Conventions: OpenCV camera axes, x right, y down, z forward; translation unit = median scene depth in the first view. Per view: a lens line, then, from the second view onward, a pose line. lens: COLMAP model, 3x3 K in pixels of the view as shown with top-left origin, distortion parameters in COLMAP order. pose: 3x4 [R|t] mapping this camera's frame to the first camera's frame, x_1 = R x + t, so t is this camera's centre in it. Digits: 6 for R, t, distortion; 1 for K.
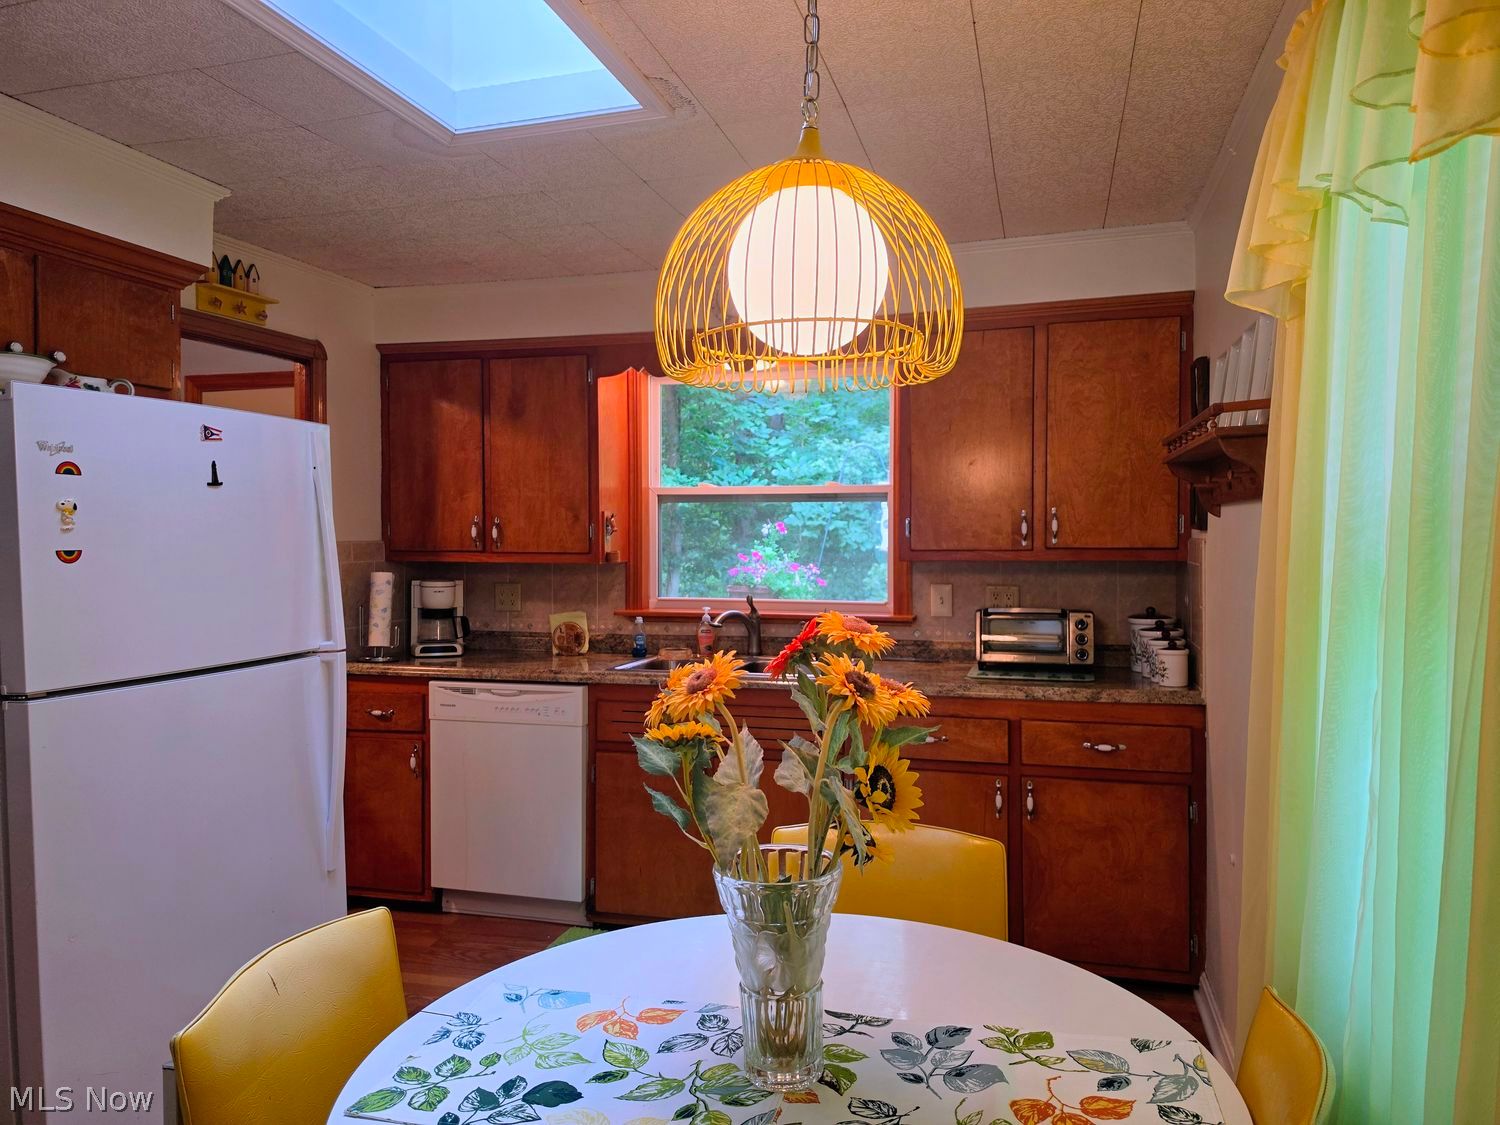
lens RADIAL K [[1036.1, 0, 751.7], [0, 1036.1, 559.8], [0, 0, 1]] dist [0.036114, -0.032328]
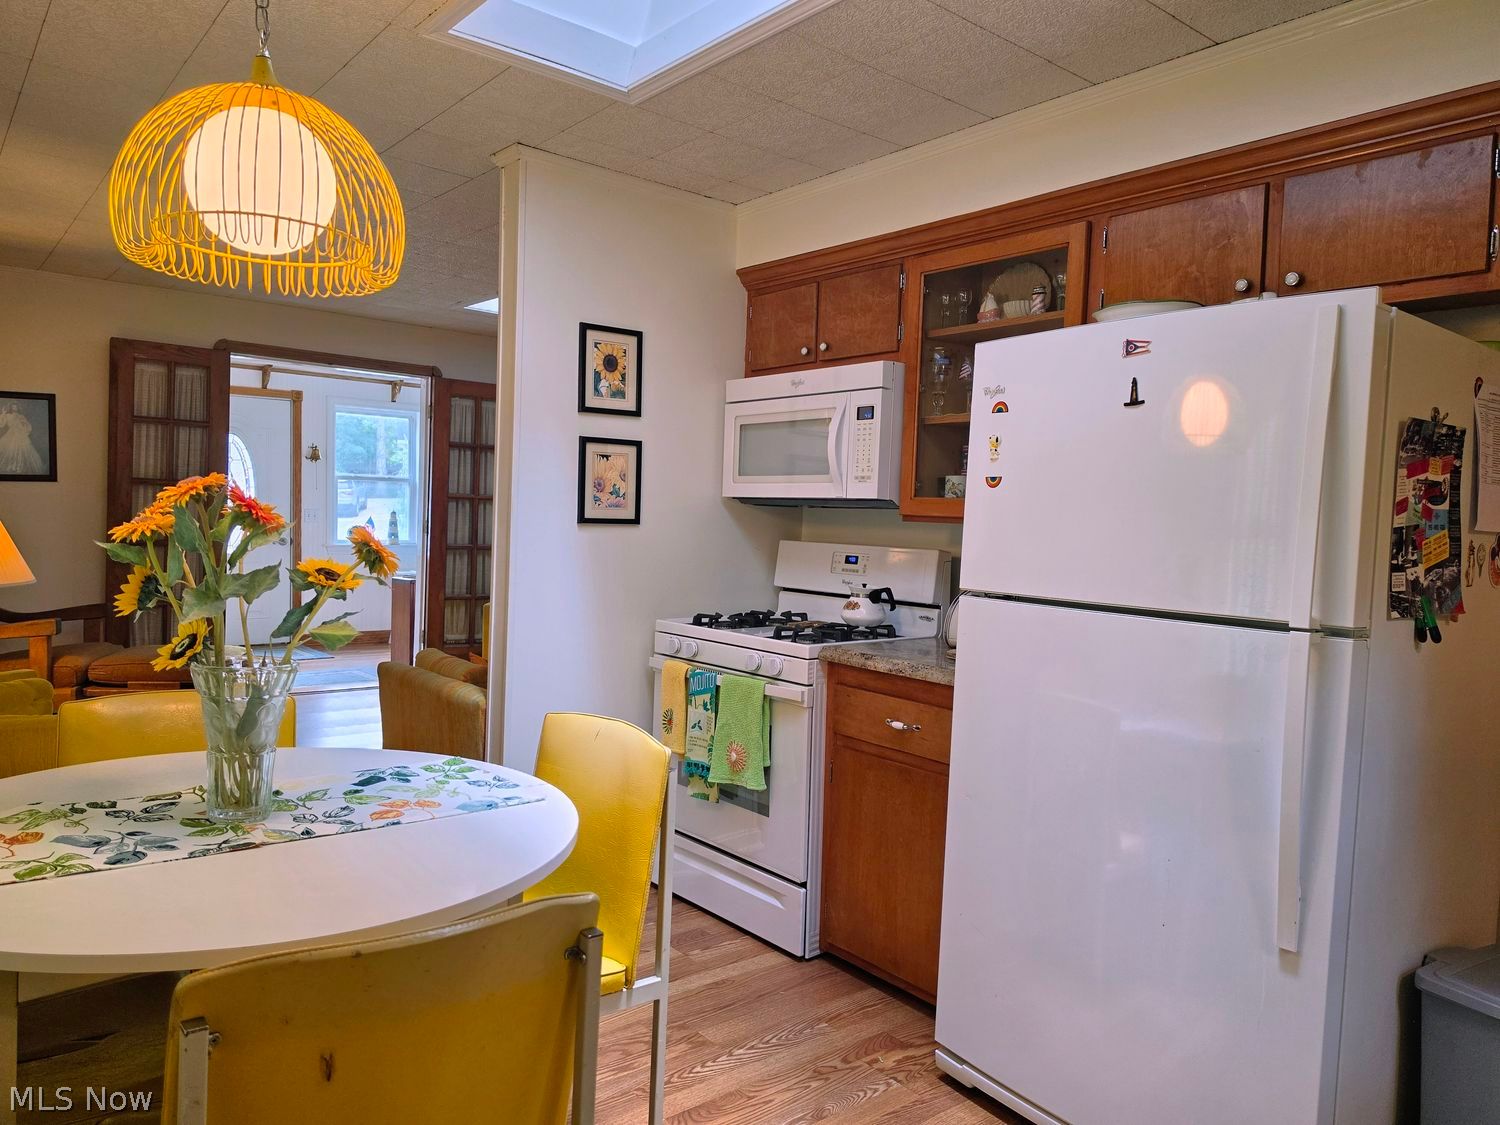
lens RADIAL K [[1036.1, 0, 754.0], [0, 1036.1, 553.8], [0, 0, 1]] dist [0.036114, -0.032328]
pose [[-0.573113, 0.022972, -0.819154, 0.731012], [-0.046565, 0.997079, 0.060541, 0.031458], [0.818152, 0.072841, -0.570369, 2.221542]]
